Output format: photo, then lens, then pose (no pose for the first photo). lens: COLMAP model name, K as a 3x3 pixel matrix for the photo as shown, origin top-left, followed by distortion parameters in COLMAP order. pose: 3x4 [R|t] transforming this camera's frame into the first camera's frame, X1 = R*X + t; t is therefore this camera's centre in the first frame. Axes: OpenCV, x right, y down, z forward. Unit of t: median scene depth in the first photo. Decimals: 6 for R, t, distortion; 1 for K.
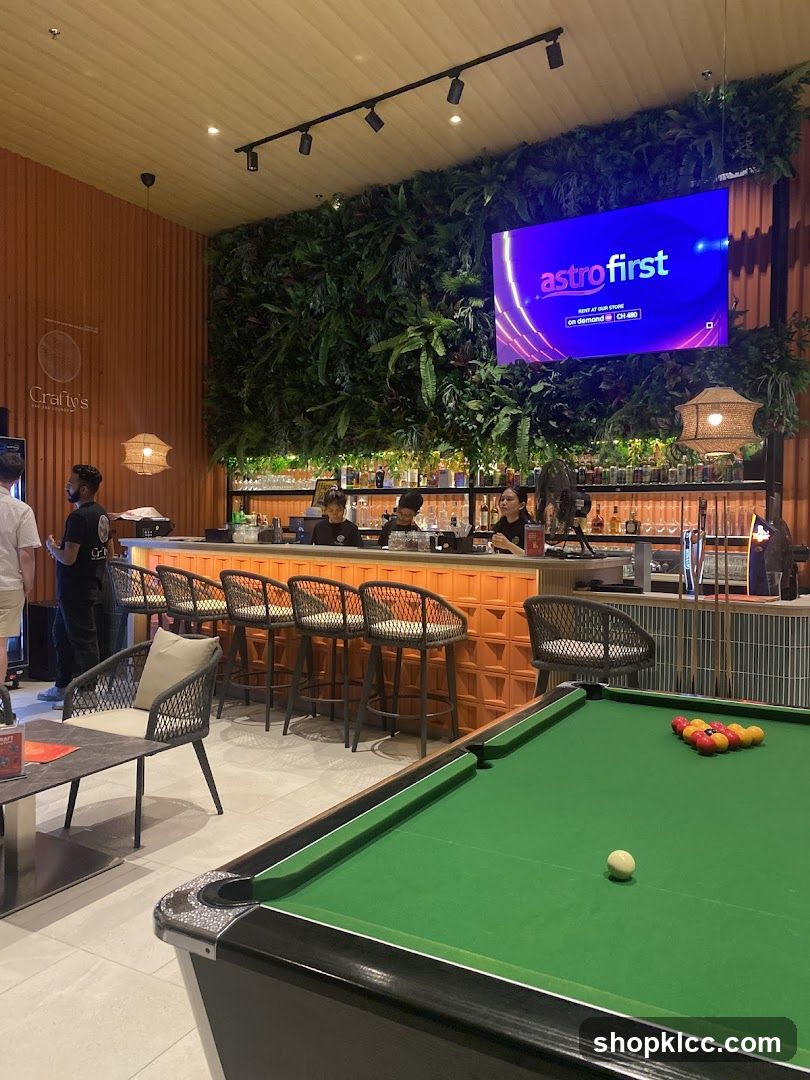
lens RADIAL K [[830.5, 0, 396.5], [0, 830.5, 529.2], [0, 0, 1]] dist [0.031912, -0.009788]
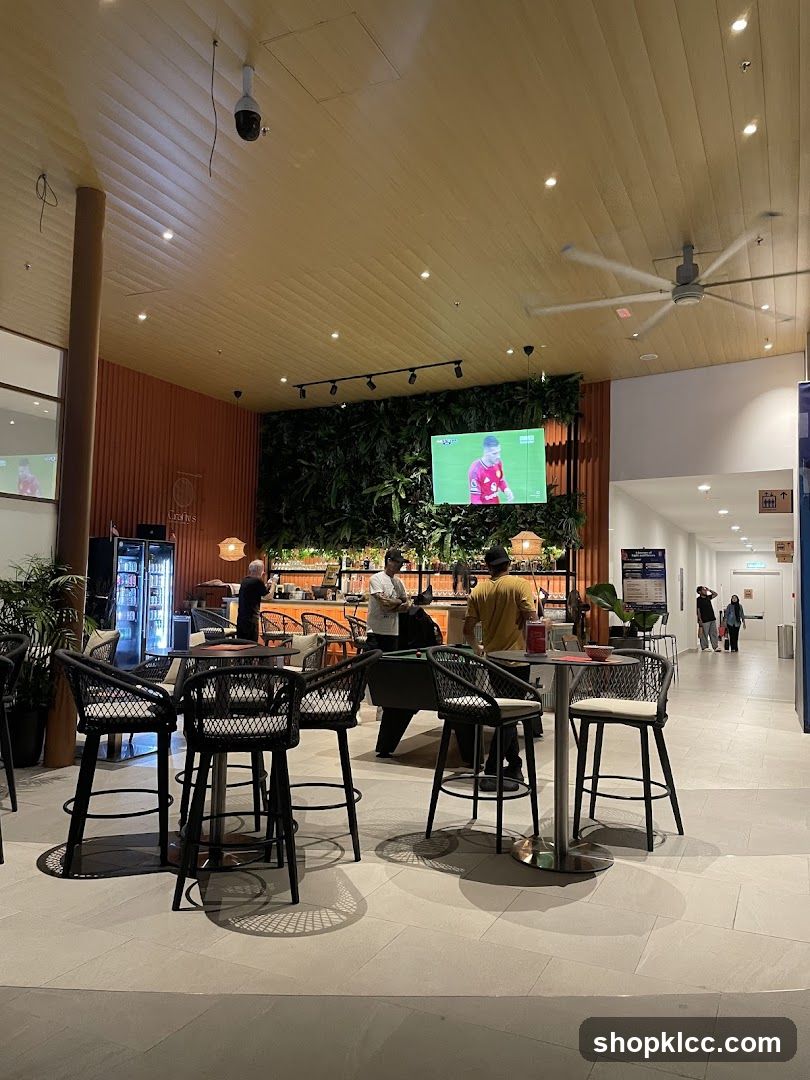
lens RADIAL K [[830.5, 0, 409.1], [0, 830.5, 528.6], [0, 0, 1]] dist [0.031912, -0.009788]
pose [[0.997331, 0.014798, 0.071495, -0.059494], [-0.008607, 0.996246, -0.086144, 0.013014], [-0.072501, 0.085298, 0.993714, -0.756215]]
